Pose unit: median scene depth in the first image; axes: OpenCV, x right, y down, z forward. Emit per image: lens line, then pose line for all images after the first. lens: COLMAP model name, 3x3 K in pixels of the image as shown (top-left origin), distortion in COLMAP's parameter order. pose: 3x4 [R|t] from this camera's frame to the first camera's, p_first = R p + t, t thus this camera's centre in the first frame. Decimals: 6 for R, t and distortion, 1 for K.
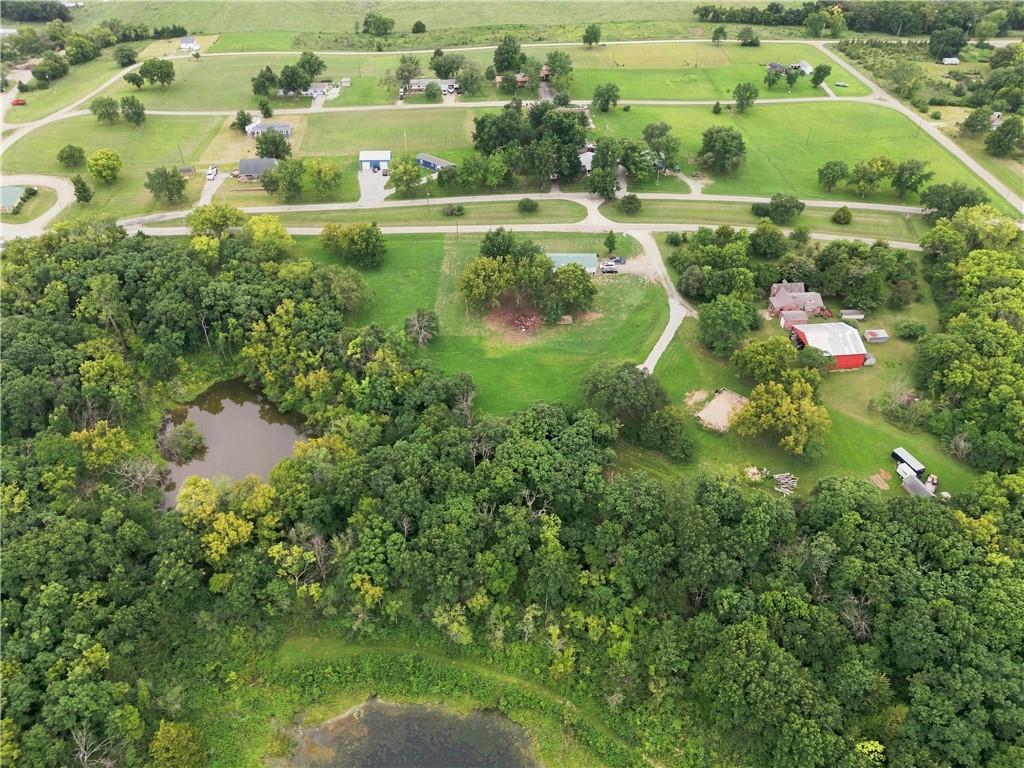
lens RADIAL K [[750.3, 0, 512.0], [0, 750.3, 384.0], [0, 0, 1]] dist [0.089041, -0.097194]
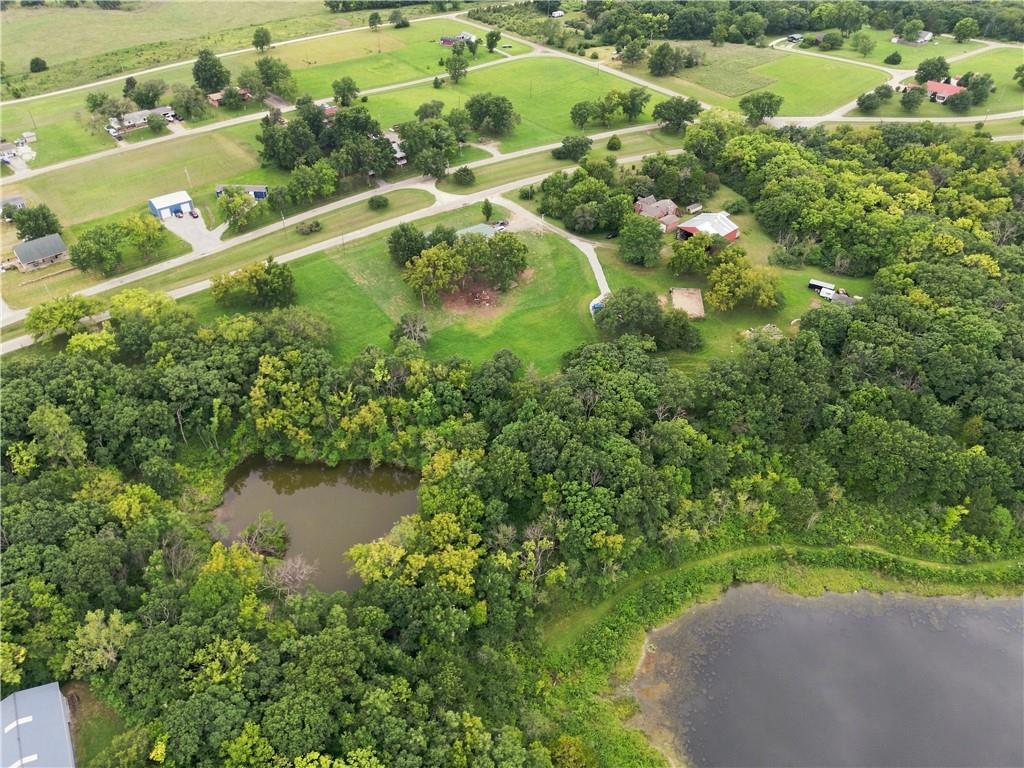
lens RADIAL K [[760.3, 0, 512.0], [0, 760.3, 384.0], [0, 0, 1]] dist [0.052835, -0.039875]
pose [[0.800188, -0.372719, 0.469872, -0.450684], [0.373279, 0.922714, 0.096238, -0.053773], [-0.469427, 0.098385, 0.877473, 0.069498]]
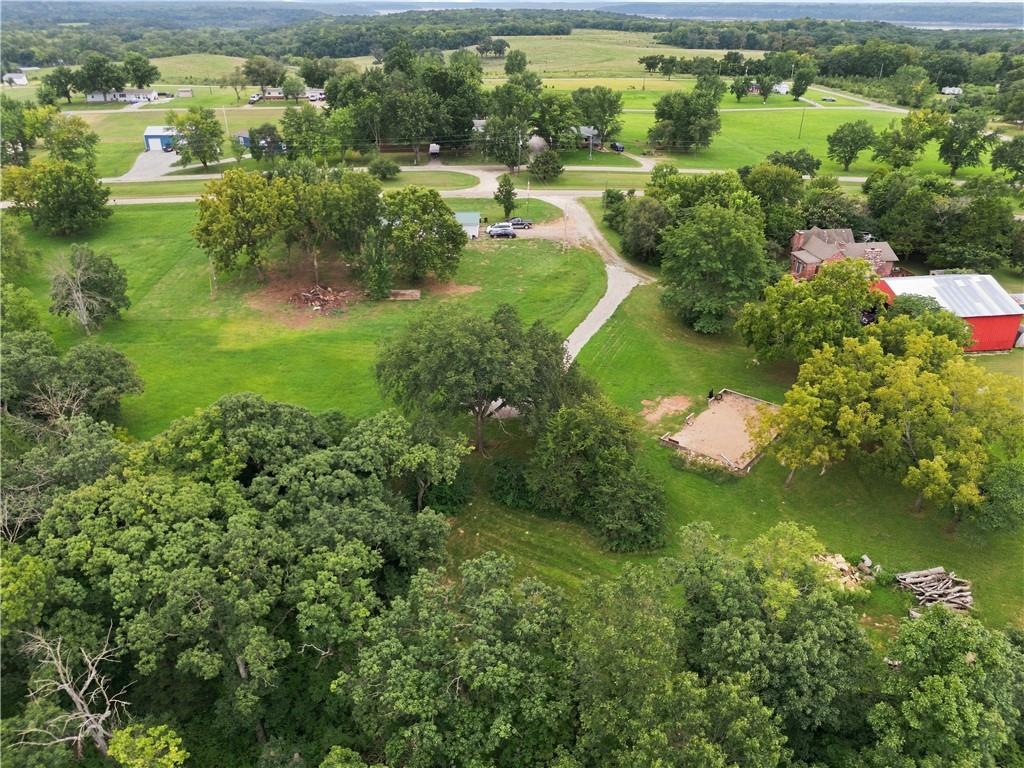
lens RADIAL K [[750.3, 0, 512.0], [0, 750.3, 384.0], [0, 0, 1]] dist [0.089041, -0.097194]
pose [[0.999259, -0.015387, 0.035284, 0.116307], [0.022310, 0.978485, -0.205106, 0.075627], [-0.031369, 0.205741, 0.978104, 0.475608]]
